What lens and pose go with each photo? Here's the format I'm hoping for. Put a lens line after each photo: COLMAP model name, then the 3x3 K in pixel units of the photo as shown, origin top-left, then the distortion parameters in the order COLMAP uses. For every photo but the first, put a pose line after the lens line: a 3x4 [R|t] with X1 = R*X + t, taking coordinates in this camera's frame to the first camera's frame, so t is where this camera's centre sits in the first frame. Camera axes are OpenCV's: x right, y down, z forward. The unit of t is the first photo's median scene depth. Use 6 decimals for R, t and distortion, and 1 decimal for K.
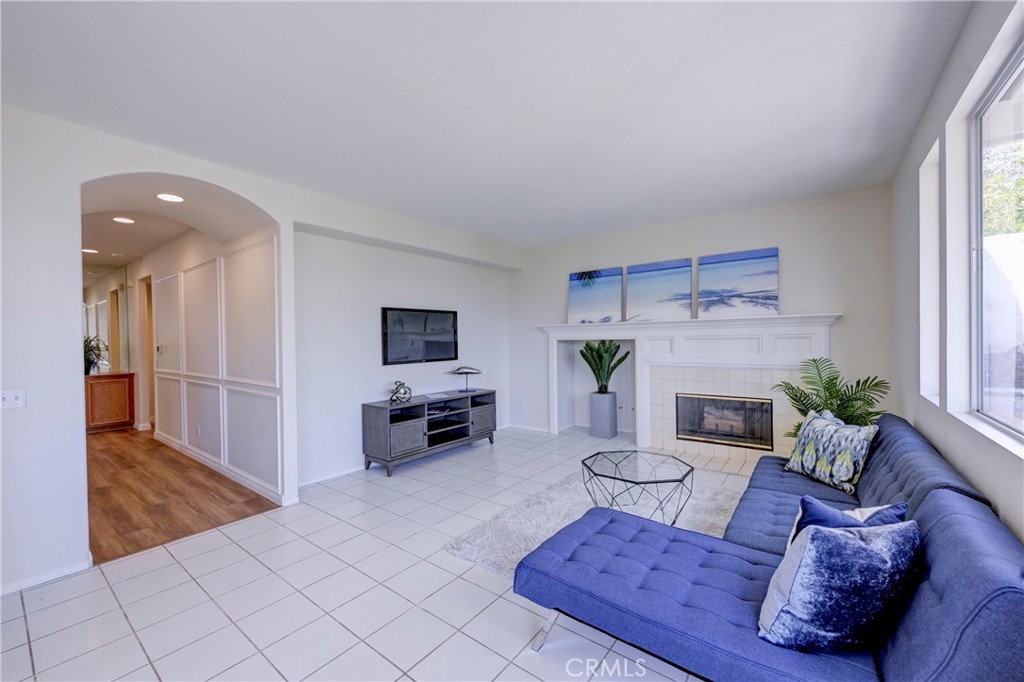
lens RADIAL K [[406.2, 0, 511.5], [0, 406.2, 343.3], [0, 0, 1]] dist [-0.002518, 0.000709]
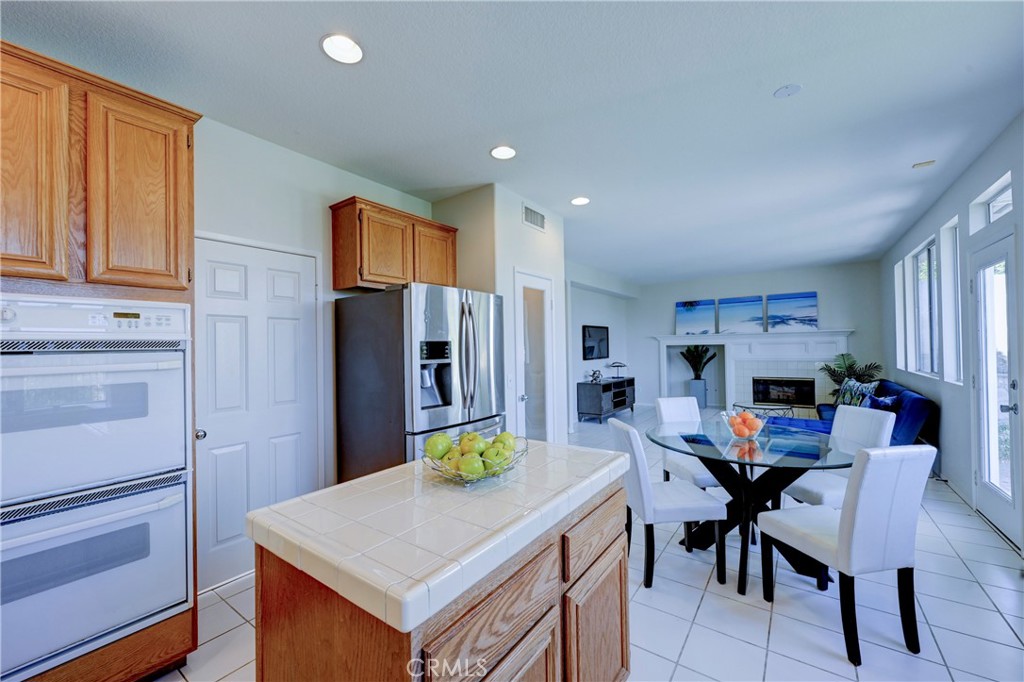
lens RADIAL K [[406.2, 0, 509.3], [0, 406.2, 342.5], [0, 0, 1]] dist [-0.002518, 0.000709]
pose [[0.999571, -0.001963, 0.029213, -0.700206], [0.002612, 0.999750, -0.022213, 0.018518], [-0.029162, 0.022280, 0.999326, -0.688466]]
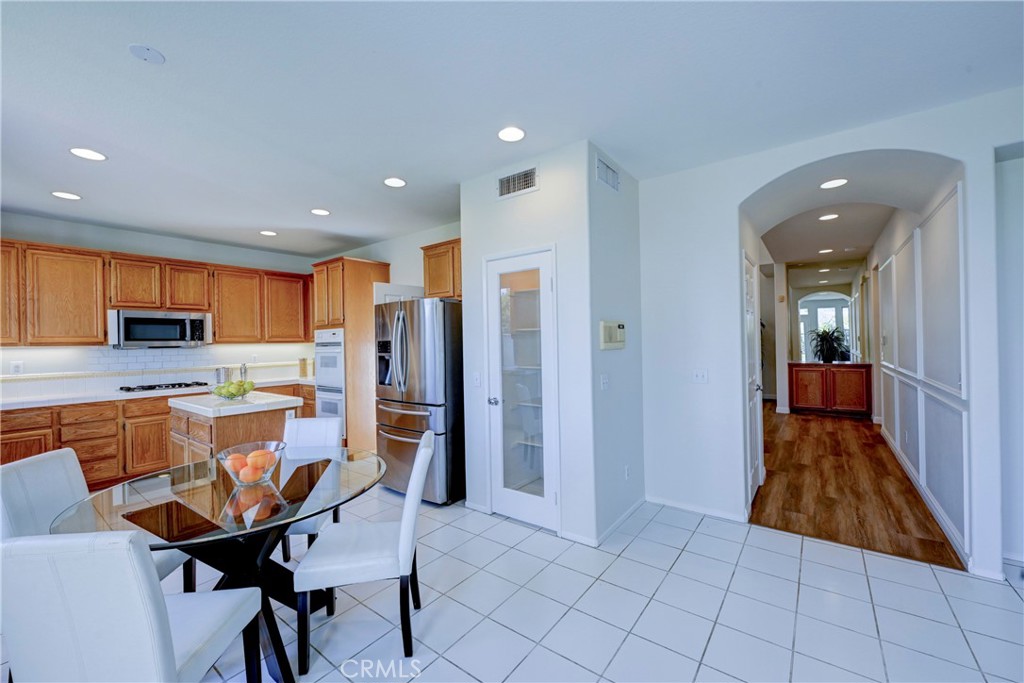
lens RADIAL K [[406.2, 0, 509.5], [0, 406.2, 340.9], [0, 0, 1]] dist [-0.002518, 0.000709]
pose [[0.004441, 0.011878, -0.999920, 0.081567], [0.009087, 0.999888, 0.011918, -0.004224], [0.999949, -0.009139, 0.004333, 0.155997]]
